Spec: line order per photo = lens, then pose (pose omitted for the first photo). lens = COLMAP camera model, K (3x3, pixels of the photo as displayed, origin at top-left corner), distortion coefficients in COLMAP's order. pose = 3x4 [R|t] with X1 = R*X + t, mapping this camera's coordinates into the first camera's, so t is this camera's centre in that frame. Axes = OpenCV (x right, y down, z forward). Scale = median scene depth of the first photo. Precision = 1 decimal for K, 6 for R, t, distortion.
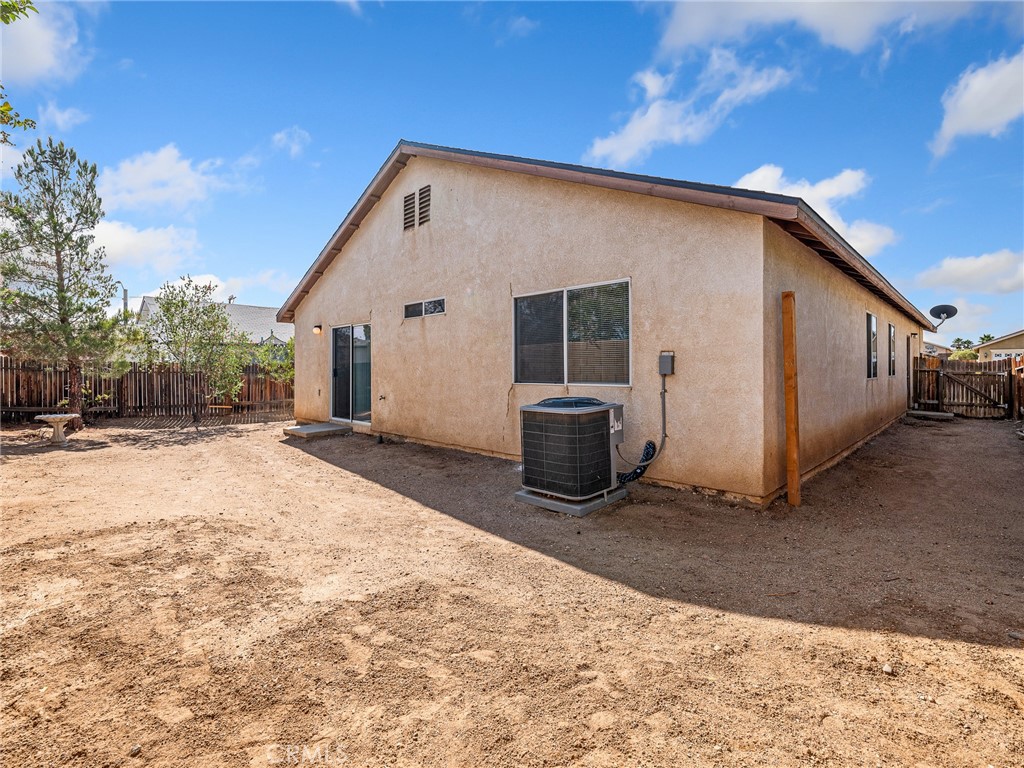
lens RADIAL K [[483.0, 0, 500.6], [0, 483.0, 367.4], [0, 0, 1]] dist [-0.003256, -0.000932]
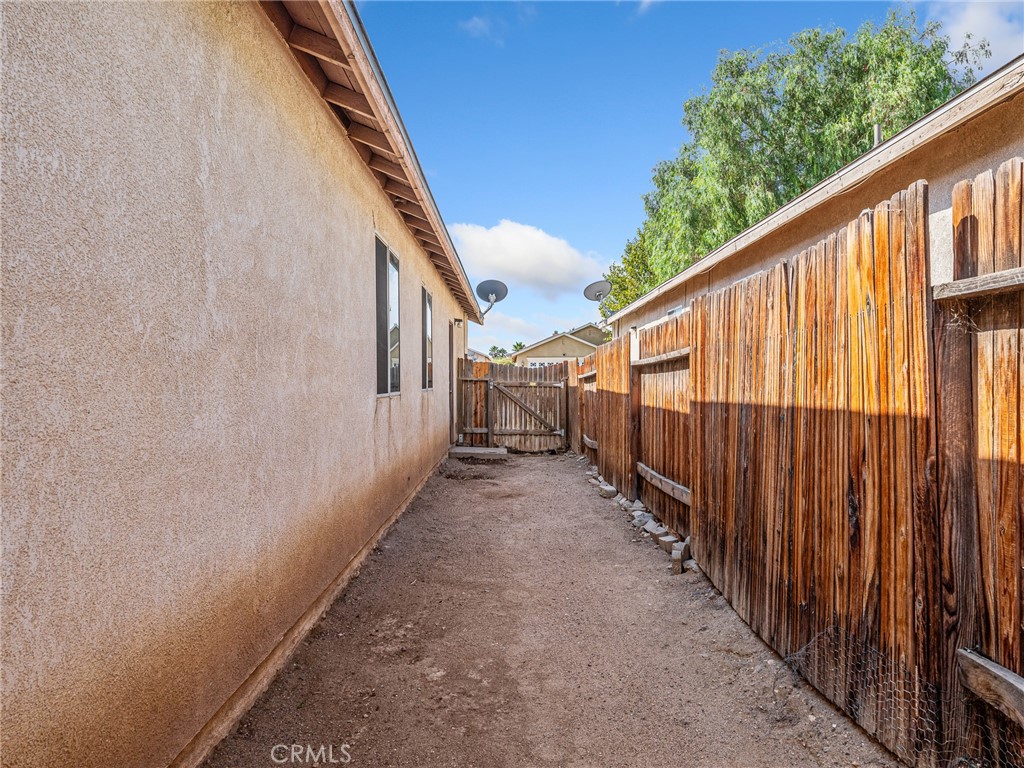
lens RADIAL K [[717.2, 0, 512.1], [0, 717.2, 382.1], [0, 0, 1]] dist [-0.001353, 0.000030]
pose [[0.703497, -0.001054, 0.710698, 0.274142], [0.000377, 0.999999, 0.001110, 0.007851], [-0.710698, -0.000513, 0.703497, 0.327823]]
